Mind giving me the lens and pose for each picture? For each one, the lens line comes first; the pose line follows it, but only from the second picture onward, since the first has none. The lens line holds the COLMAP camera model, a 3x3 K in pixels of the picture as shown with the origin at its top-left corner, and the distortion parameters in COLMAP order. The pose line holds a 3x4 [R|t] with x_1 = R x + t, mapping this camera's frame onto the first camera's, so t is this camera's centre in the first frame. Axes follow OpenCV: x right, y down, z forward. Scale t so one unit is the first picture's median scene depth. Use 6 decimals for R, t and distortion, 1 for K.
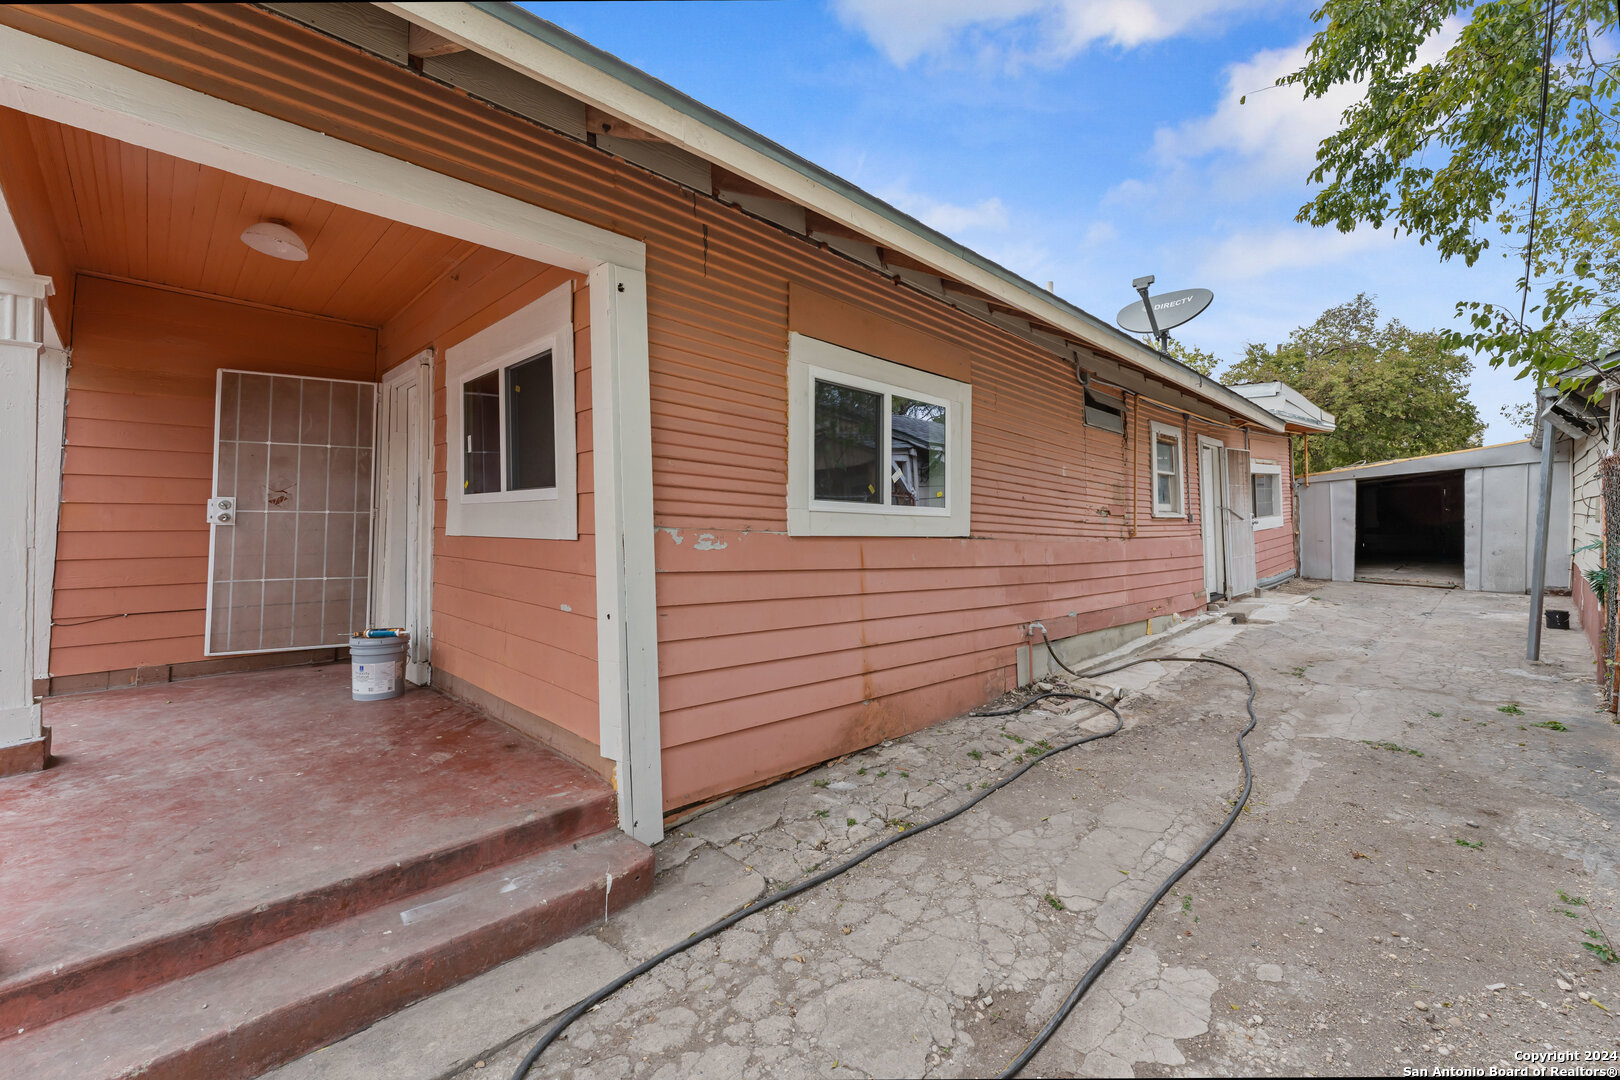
lens RADIAL K [[657.3, 0, 755.6], [0, 657.3, 498.4], [0, 0, 1]] dist [0.003095, 0.000431]
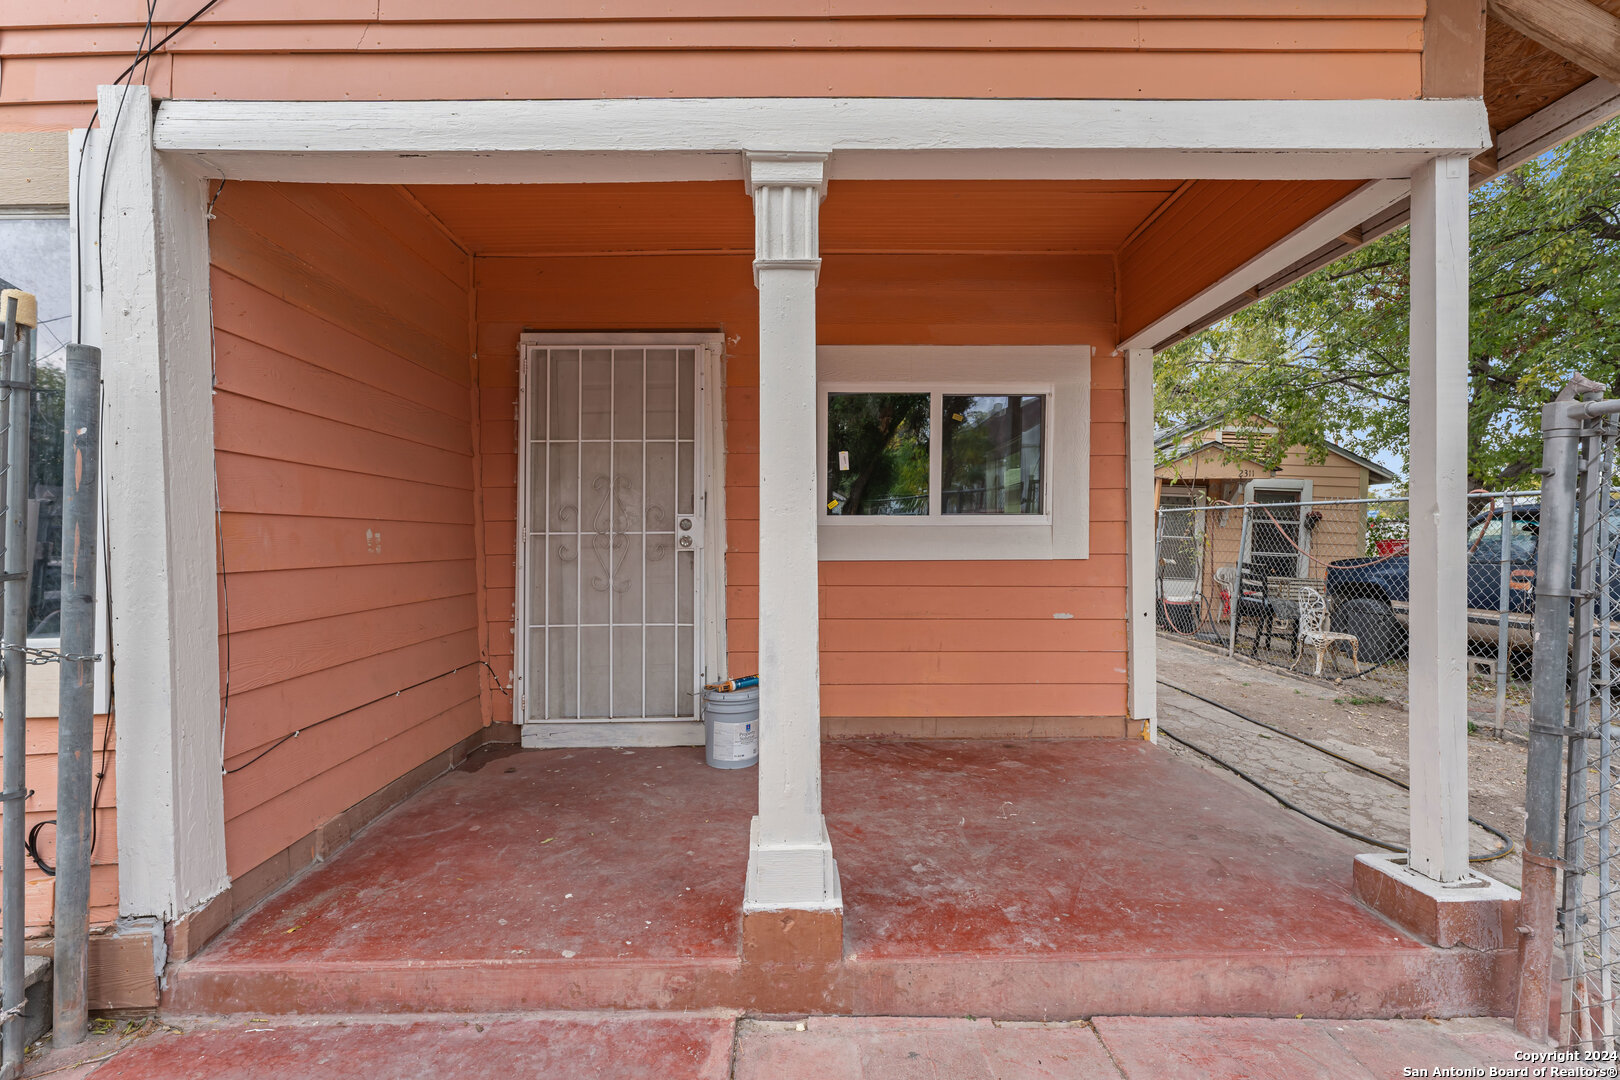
lens RADIAL K [[676.0, 0, 810.0], [0, 676.0, 540.0], [0, 0, 1]] dist [-0.000990, -0.000102]
pose [[0.676907, -0.000744, 0.736068, -1.730959], [-0.021251, 0.999563, 0.020554, 0.012472], [-0.735762, -0.029555, 0.676595, 0.578030]]
